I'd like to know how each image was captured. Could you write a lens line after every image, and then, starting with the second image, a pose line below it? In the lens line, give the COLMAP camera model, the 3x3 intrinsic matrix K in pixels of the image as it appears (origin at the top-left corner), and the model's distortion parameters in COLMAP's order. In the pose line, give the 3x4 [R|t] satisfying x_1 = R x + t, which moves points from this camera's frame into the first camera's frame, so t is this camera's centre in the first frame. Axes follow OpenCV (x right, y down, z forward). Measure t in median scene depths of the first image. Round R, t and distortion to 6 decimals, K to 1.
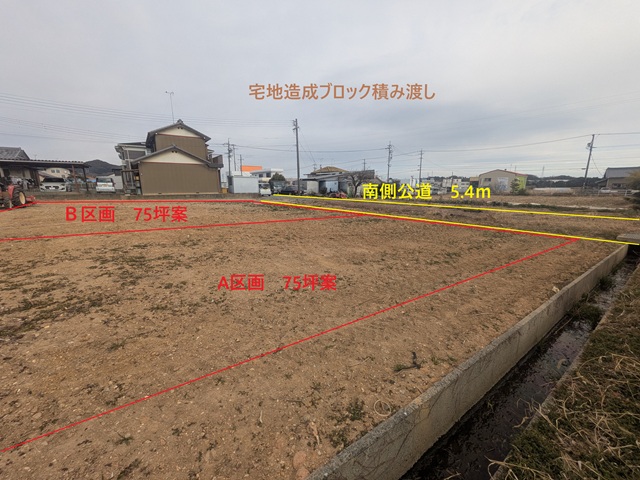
lens RADIAL K [[253.5, 0, 320.0], [0, 253.5, 240.0], [0, 0, 1]] dist [0.000829, -0.000307]
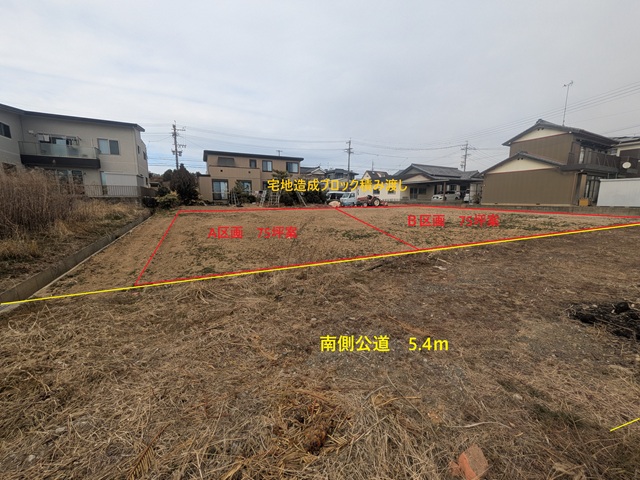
lens RADIAL K [[253.1, 0, 320.0], [0, 253.1, 240.0], [0, 0, 1]] dist [0.001534, 0.000203]
pose [[-0.141196, 0.159978, -0.976970, 0.479382], [-0.204990, 0.960744, 0.186947, -0.092792], [0.968526, 0.226666, -0.102860, 0.478394]]
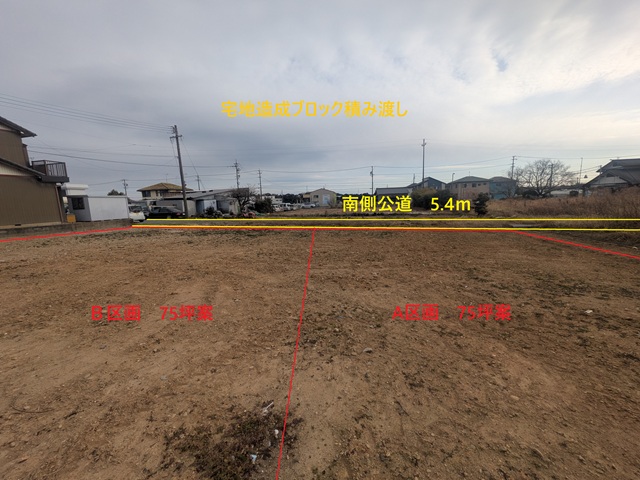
lens RADIAL K [[253.1, 0, 320.0], [0, 253.1, 240.0], [0, 0, 1]] dist [0.001534, 0.000203]
pose [[0.766733, -0.119128, 0.630816, -0.358983], [0.159577, 0.987157, -0.007537, -0.042548], [-0.621816, 0.106442, 0.775896, 0.146877]]
